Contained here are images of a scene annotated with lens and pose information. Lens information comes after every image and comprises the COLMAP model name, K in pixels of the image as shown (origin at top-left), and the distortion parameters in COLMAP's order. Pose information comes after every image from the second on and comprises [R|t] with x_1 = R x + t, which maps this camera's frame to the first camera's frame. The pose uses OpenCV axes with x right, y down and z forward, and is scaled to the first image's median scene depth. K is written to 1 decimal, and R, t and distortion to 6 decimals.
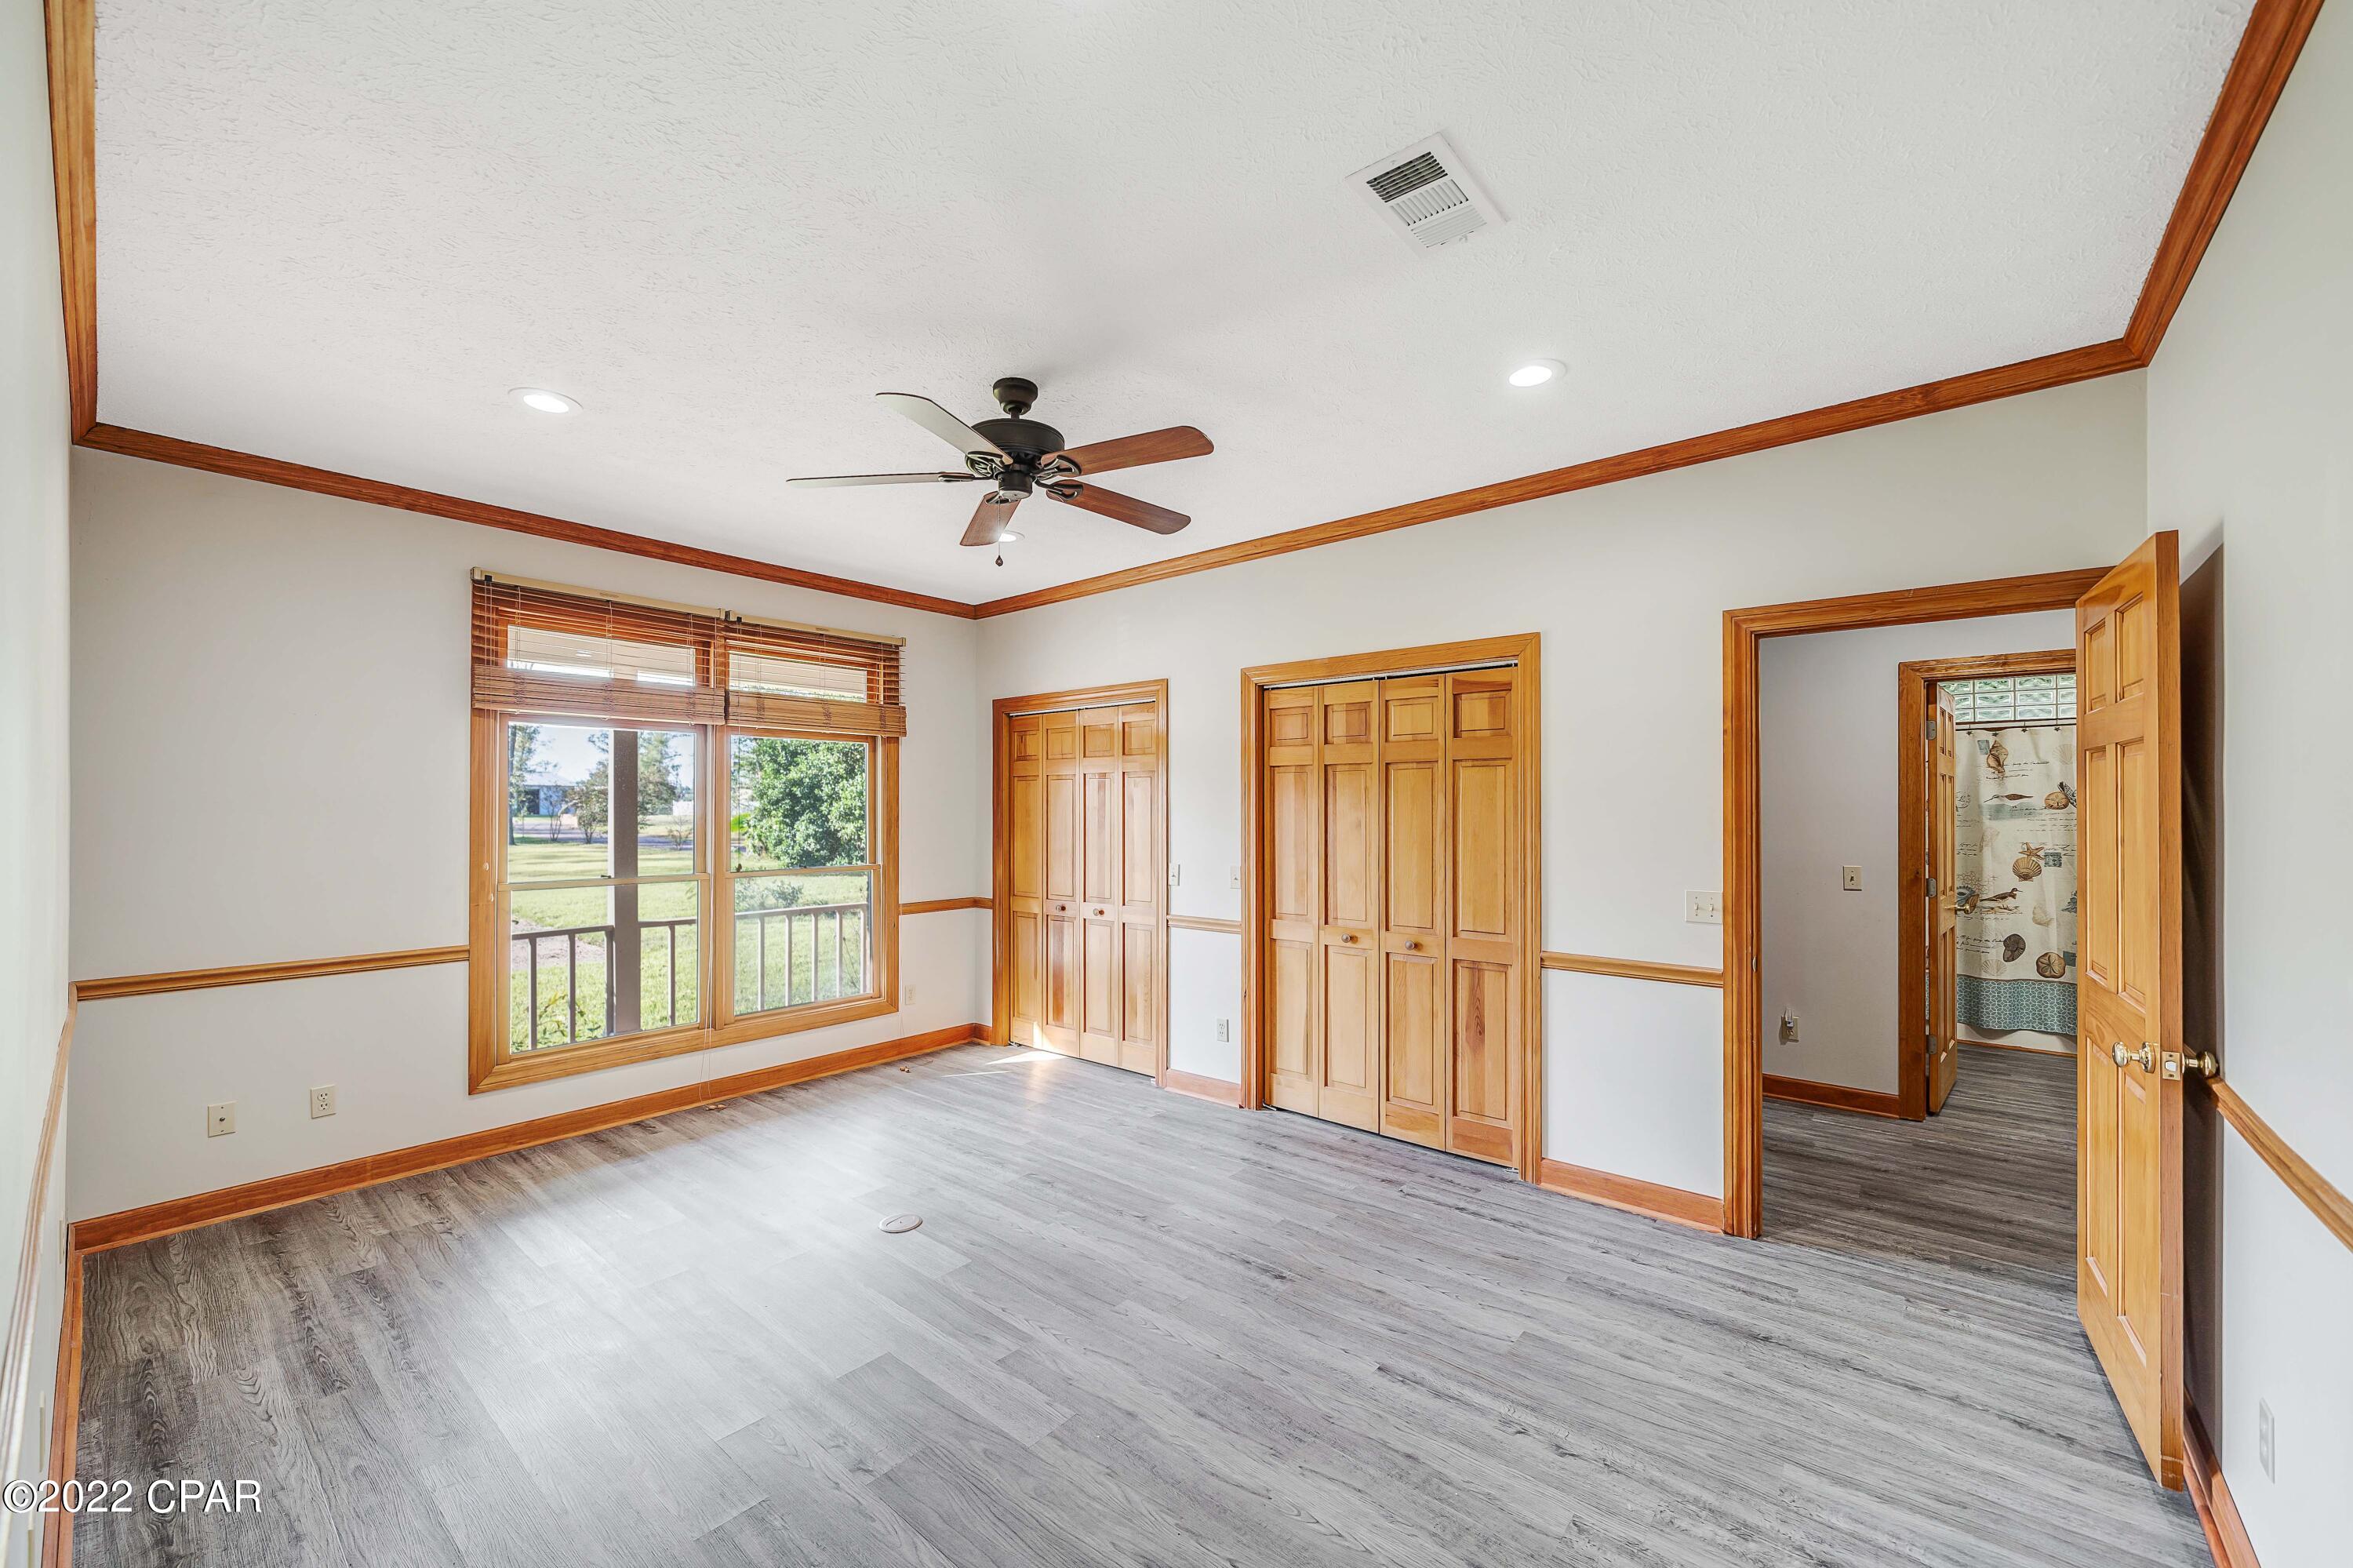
lens RADIAL K [[905.6, 0, 1160.2], [0, 905.6, 799.8], [0, 0, 1]] dist [0.000973, -0.000012]
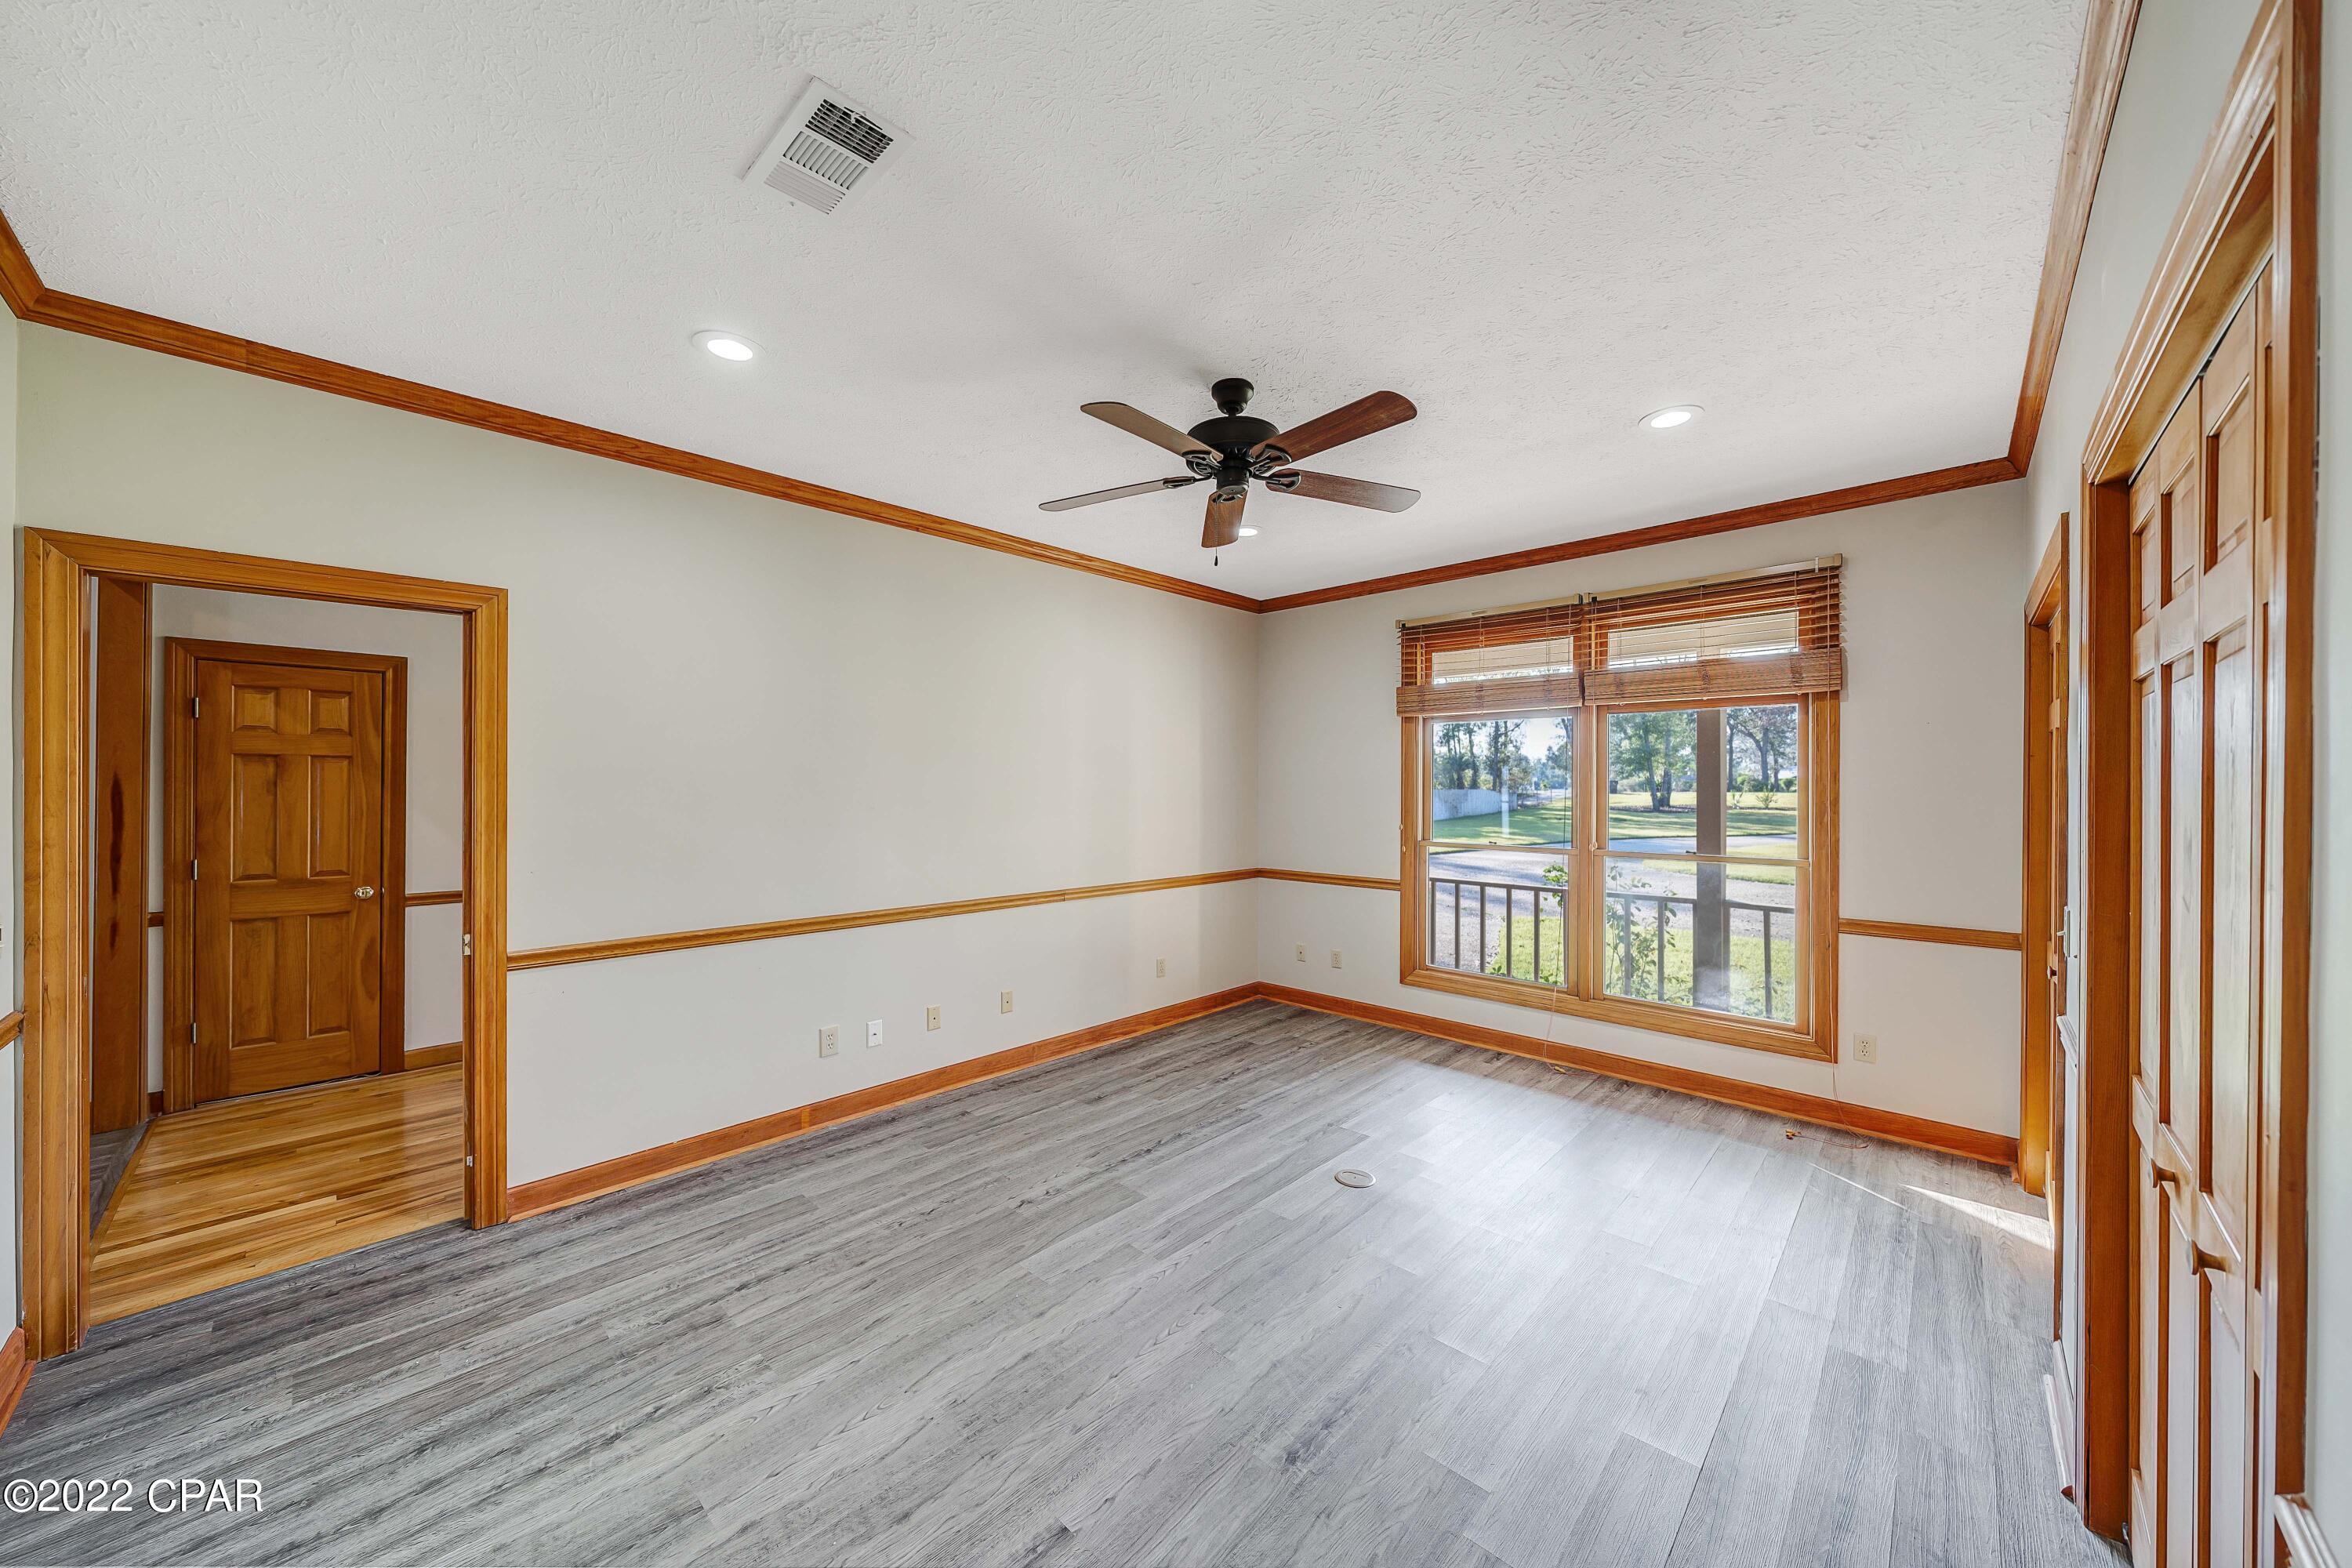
lens RADIAL K [[825.0, 0, 1176.0], [0, 825.0, 784.0], [0, 0, 1]] dist [-0.000606, 0.000021]
pose [[-0.048970, -0.000515, -0.998800, 0.570697], [0.007244, 0.999973, -0.000871, 0.004182], [0.998774, -0.007278, -0.048965, 0.697459]]
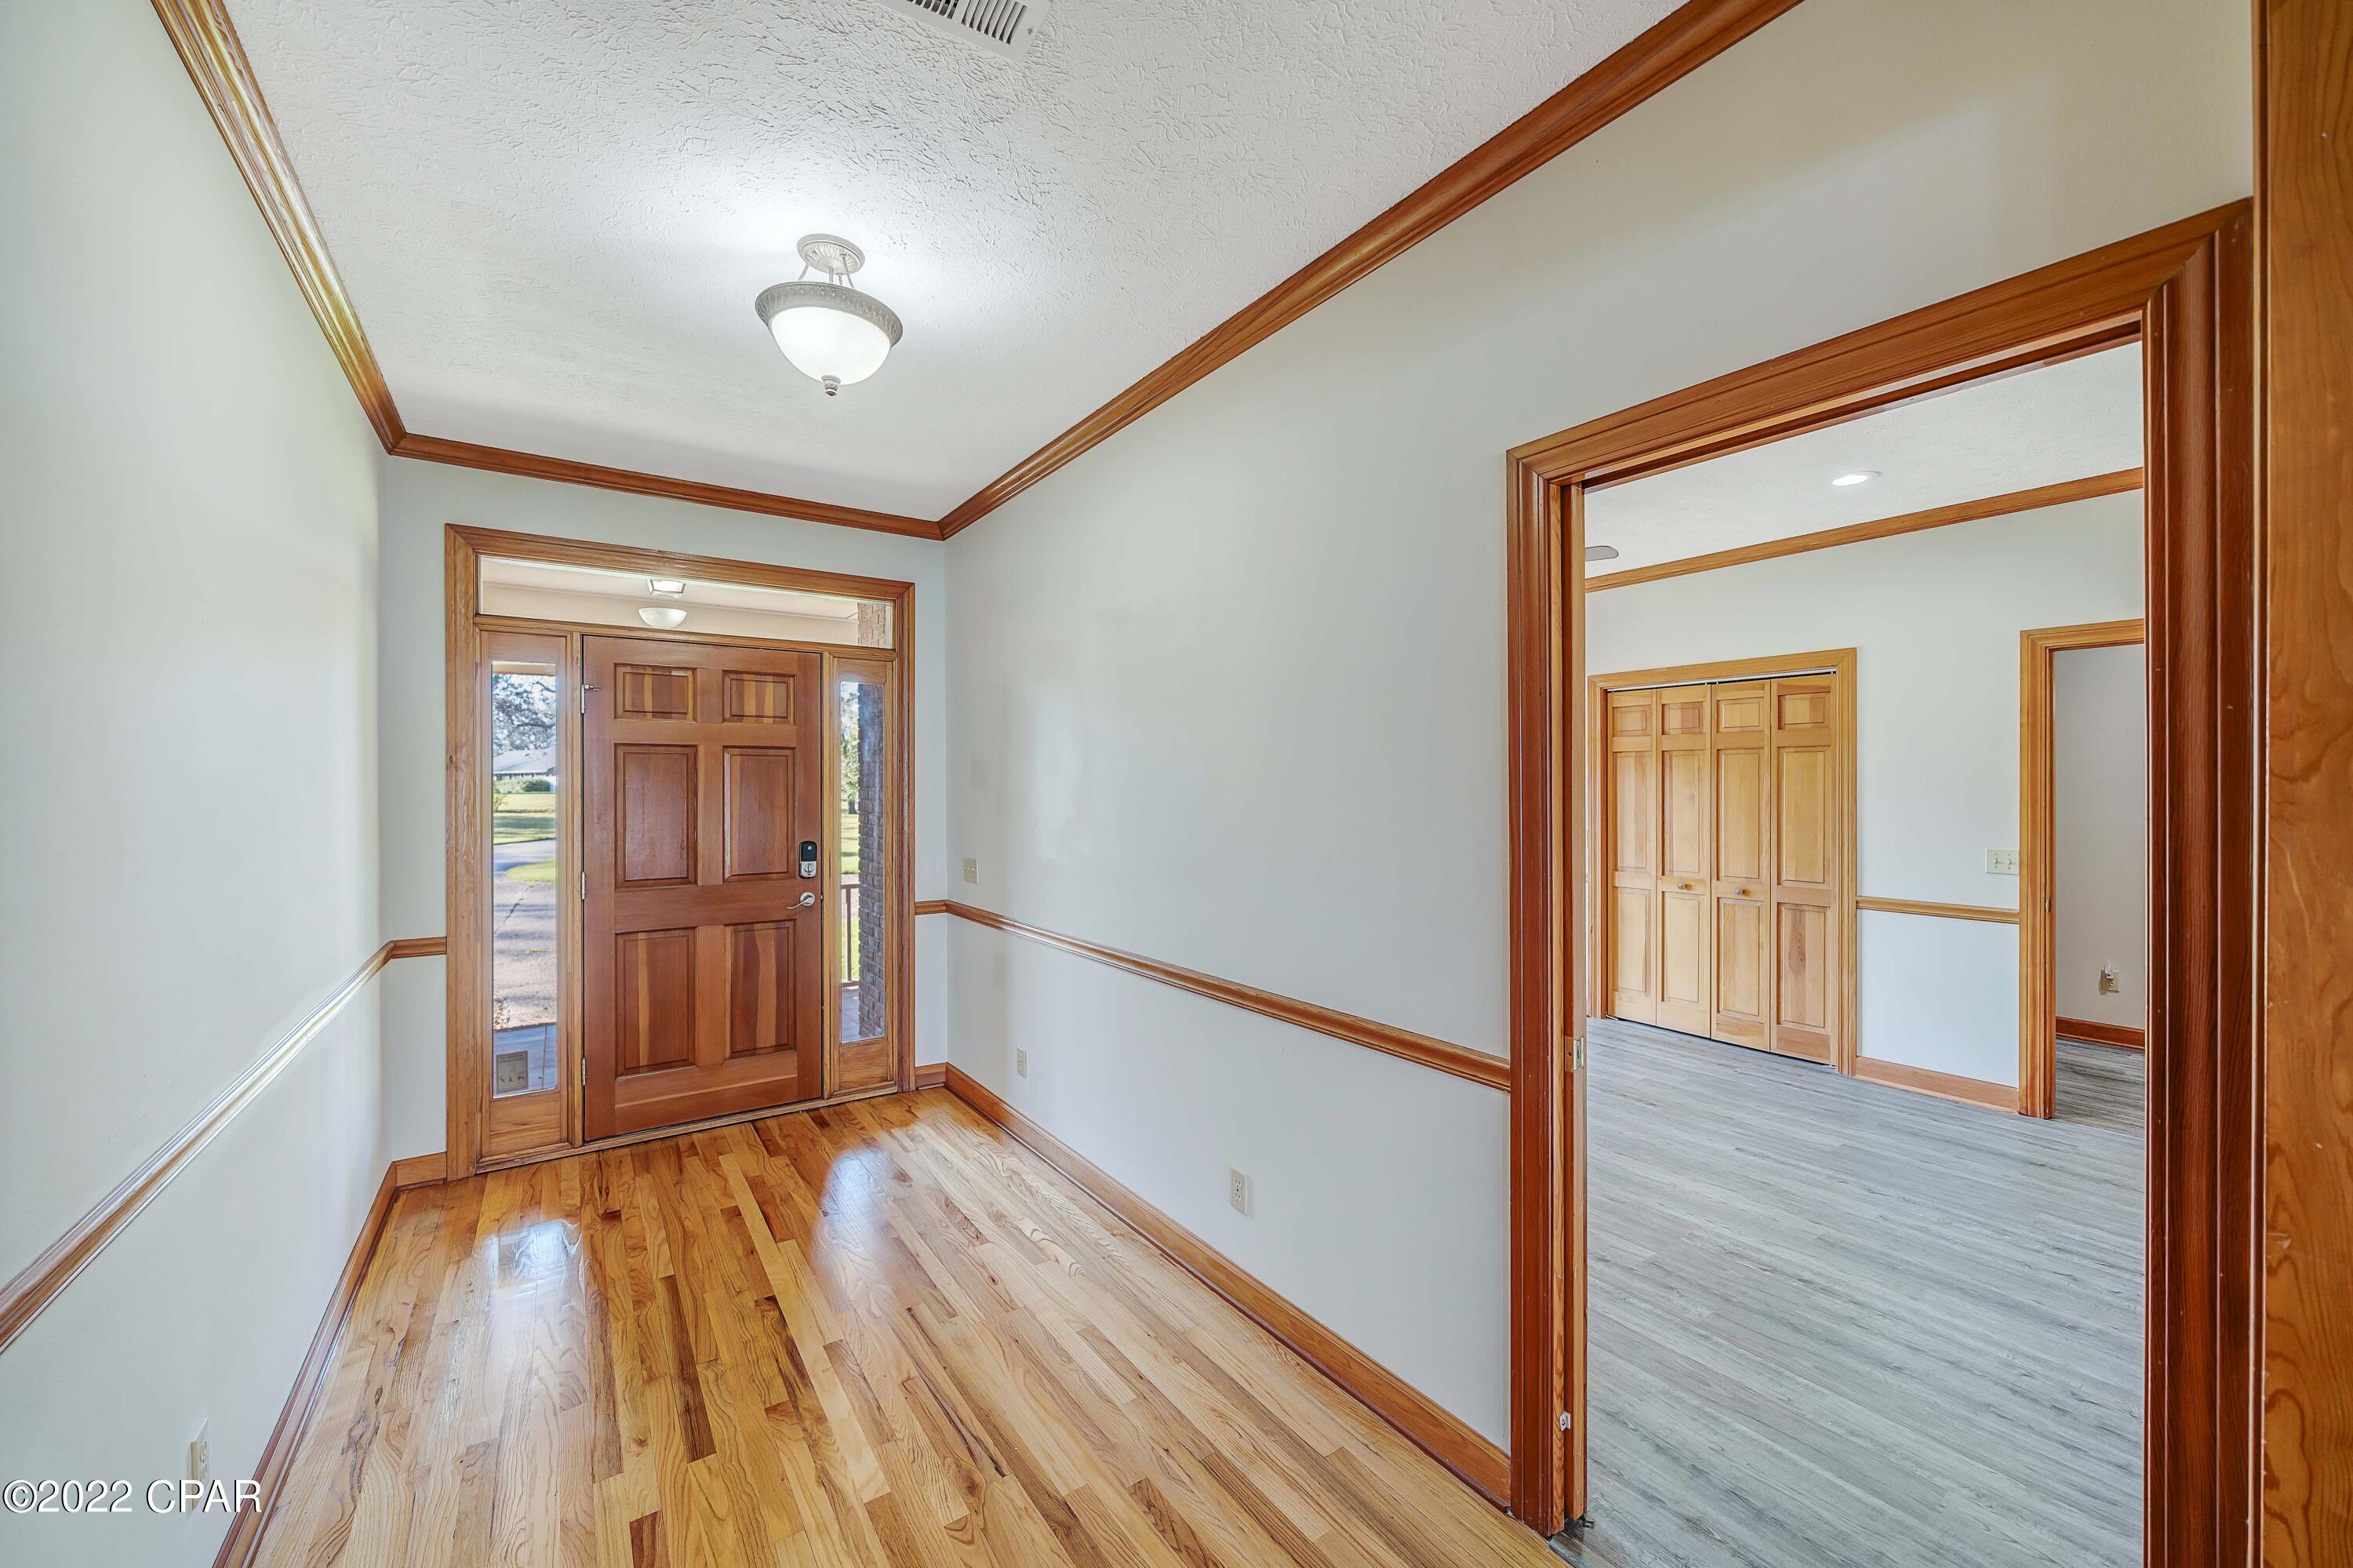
lens RADIAL K [[886.1, 0, 1191.6], [0, 886.1, 784.7], [0, 0, 1]] dist [-0.000281, -0.000200]
pose [[0.970763, -0.001167, -0.240035, -0.181959], [0.003276, 0.999959, 0.008387, -0.003880], [0.240016, -0.008928, 0.970728, -0.418730]]
